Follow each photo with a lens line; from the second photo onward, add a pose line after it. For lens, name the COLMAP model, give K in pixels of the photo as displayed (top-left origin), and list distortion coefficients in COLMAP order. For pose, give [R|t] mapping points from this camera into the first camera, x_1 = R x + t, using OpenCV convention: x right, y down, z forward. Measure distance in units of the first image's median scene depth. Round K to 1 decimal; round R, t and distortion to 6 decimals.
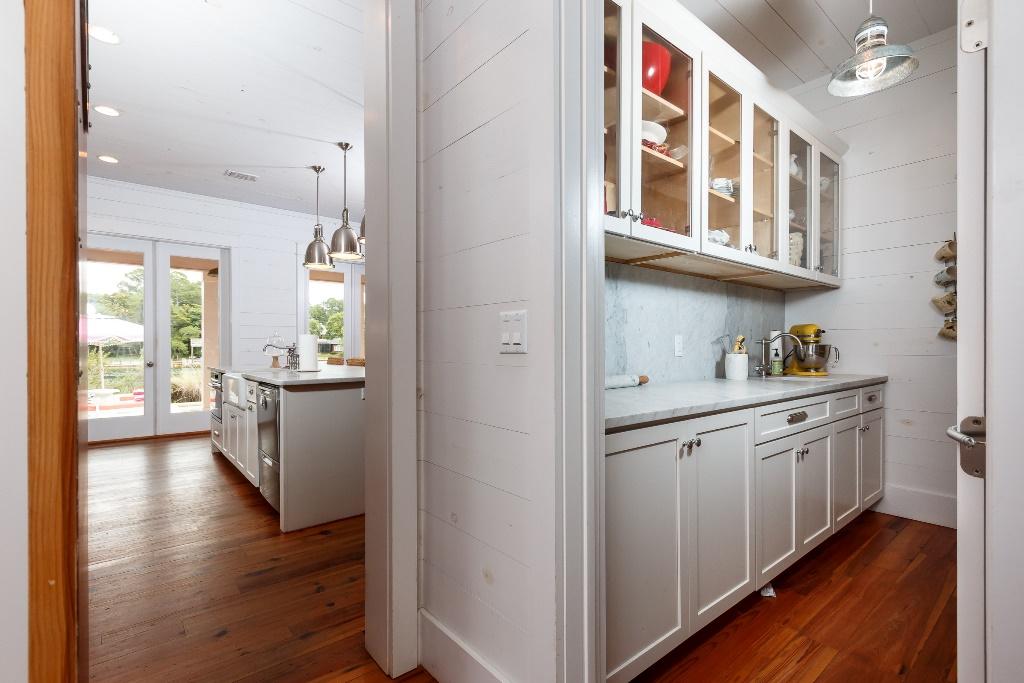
lens RADIAL K [[470.1, 0, 509.8], [0, 470.1, 345.4], [0, 0, 1]] dist [0.014553, -0.003681]
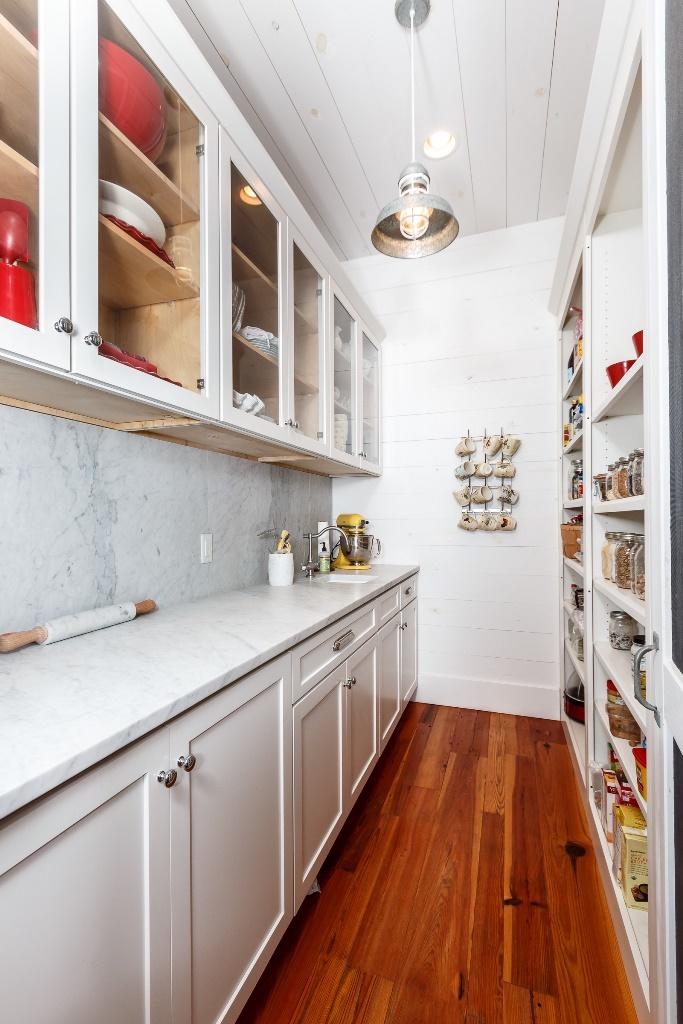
lens RADIAL K [[470.1, 0, 346.3], [0, 470.1, 513.5], [0, 0, 1]] dist [0.014553, -0.003681]
pose [[0.851644, -0.001558, 0.524118, 0.152090], [0.008664, 0.999901, -0.011107, -0.041600], [-0.524049, 0.014000, 0.851573, 0.247054]]
